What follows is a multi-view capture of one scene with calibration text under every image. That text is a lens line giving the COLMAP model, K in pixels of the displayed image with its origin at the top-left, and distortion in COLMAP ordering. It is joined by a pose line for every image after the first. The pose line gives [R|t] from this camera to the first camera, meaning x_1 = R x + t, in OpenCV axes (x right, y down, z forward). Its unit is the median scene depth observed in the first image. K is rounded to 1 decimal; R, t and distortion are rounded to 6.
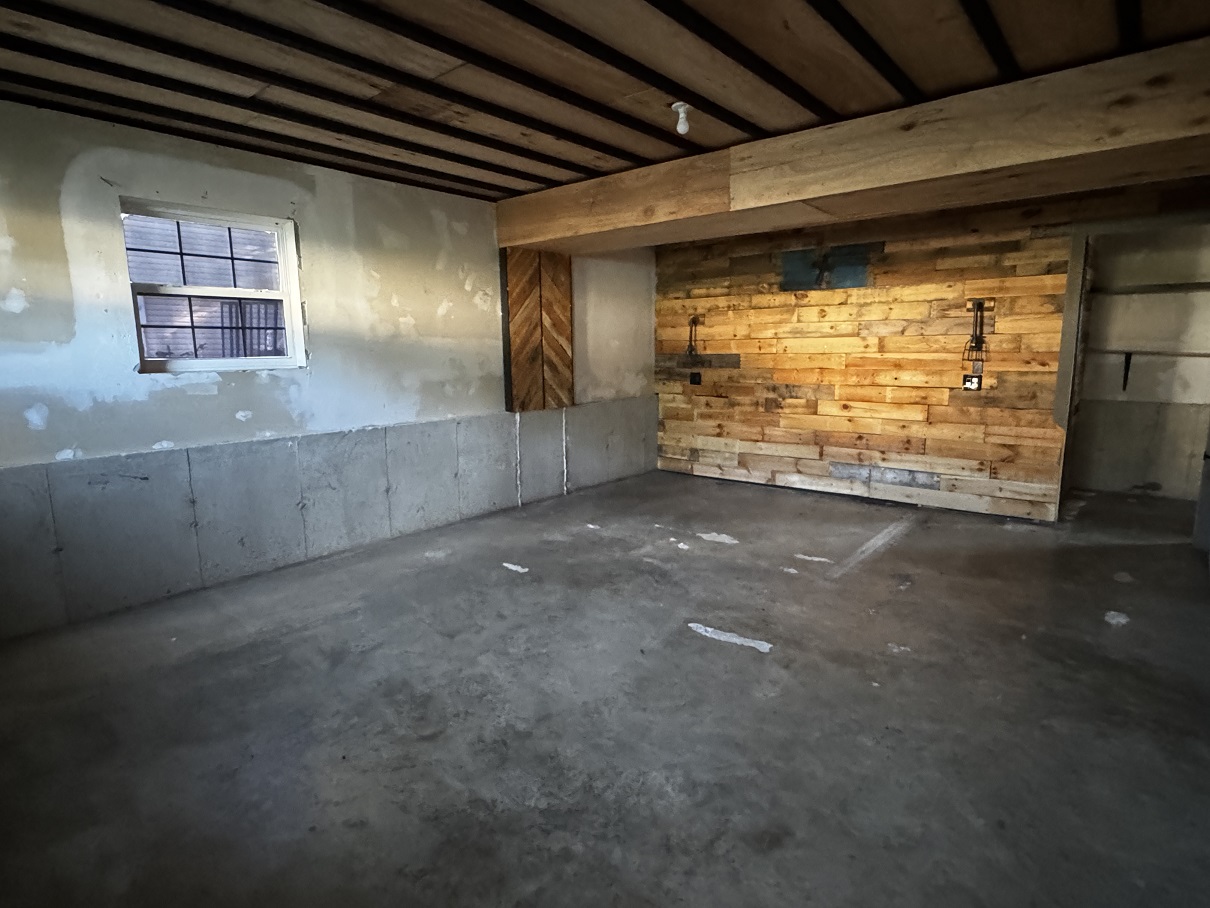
lens RADIAL K [[654.0, 0, 600.9], [0, 654.0, 457.1], [0, 0, 1]] dist [-0.008014, 0.001595]
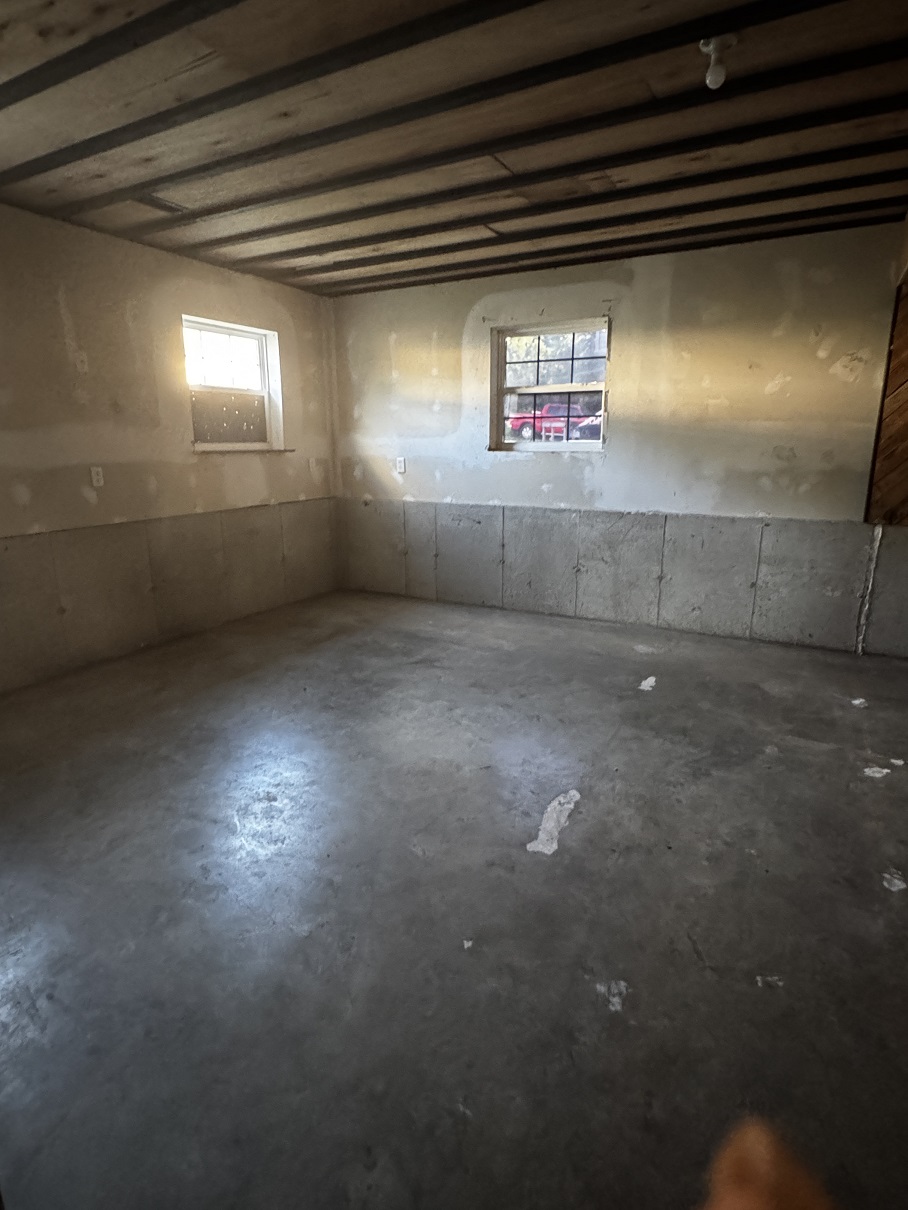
lens RADIAL K [[654.0, 0, 449.3], [0, 654.0, 604.4], [0, 0, 1]] dist [-0.008014, 0.001595]
pose [[0.187387, 0.244232, -0.951440, 0.636615], [-0.161415, 0.963086, 0.215430, -0.082319], [0.968933, 0.113208, 0.219892, 0.526842]]
